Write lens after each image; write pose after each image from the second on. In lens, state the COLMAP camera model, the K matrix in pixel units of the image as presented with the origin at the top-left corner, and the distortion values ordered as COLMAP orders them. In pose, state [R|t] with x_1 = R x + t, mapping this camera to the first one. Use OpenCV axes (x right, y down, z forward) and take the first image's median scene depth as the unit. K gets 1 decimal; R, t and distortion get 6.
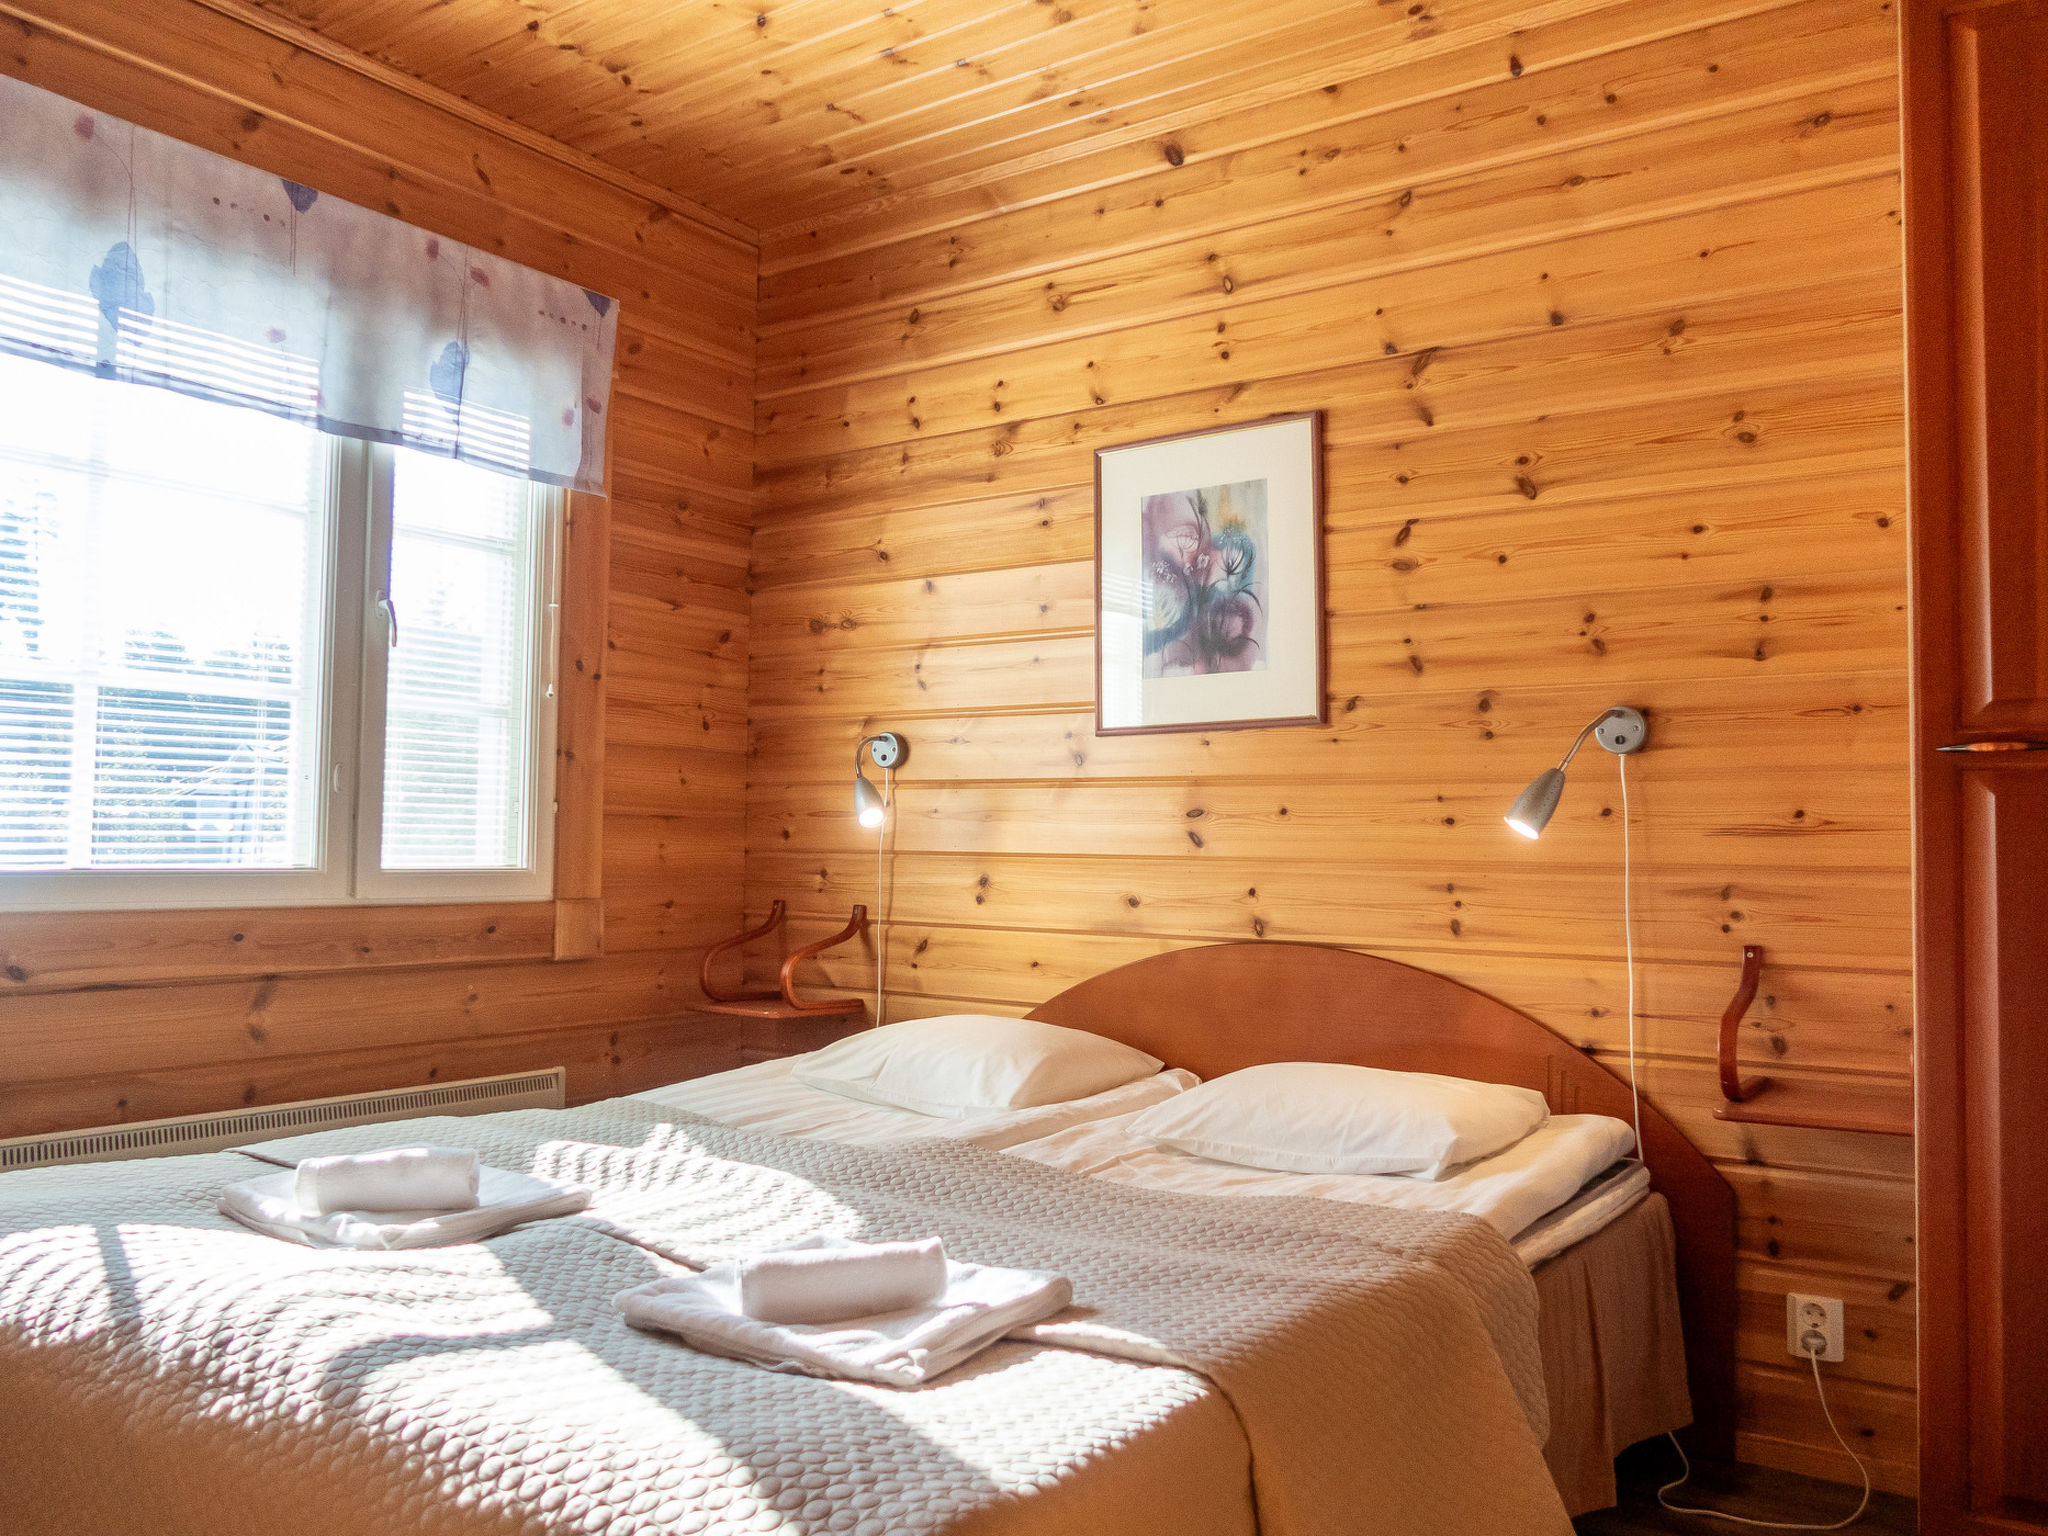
lens RADIAL K [[1588.7, 0, 1024.3], [0, 1588.7, 772.4], [0, 0, 1]] dist [-0.040150, 0.025958]
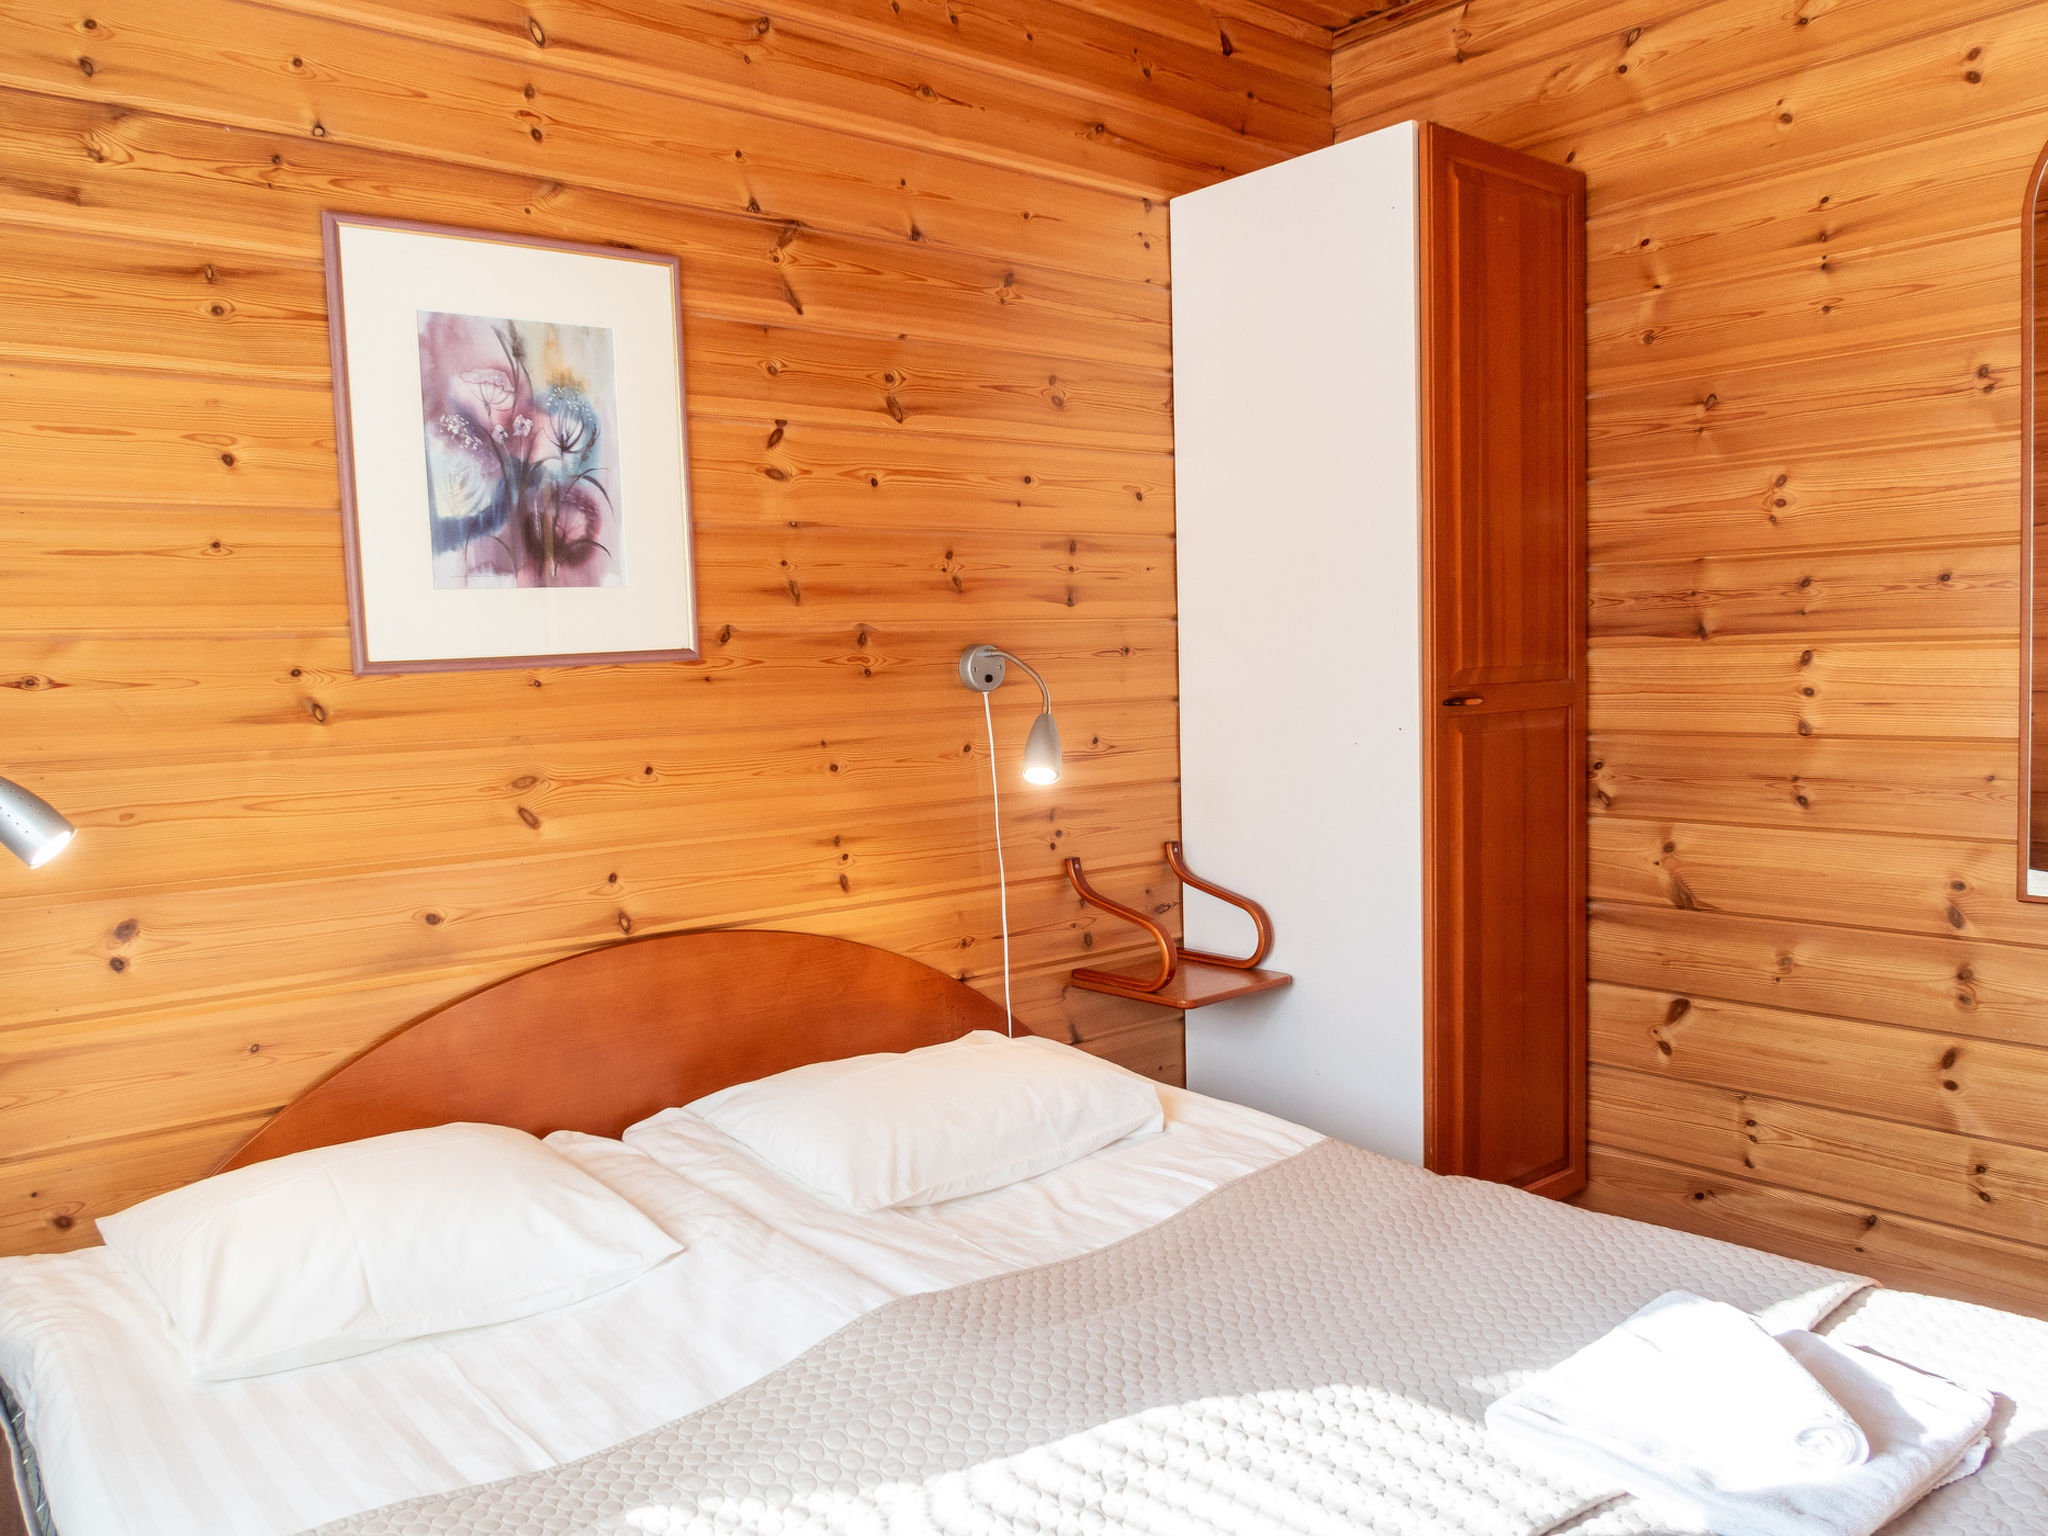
lens RADIAL K [[1588.7, 0, 1028.2], [0, 1588.7, 765.4], [0, 0, 1]] dist [-0.040150, 0.025958]
pose [[0.257380, -0.092311, 0.961891, -0.541305], [-0.019763, 0.994716, 0.100749, -0.060432], [-0.966108, -0.044941, 0.254196, 0.620389]]
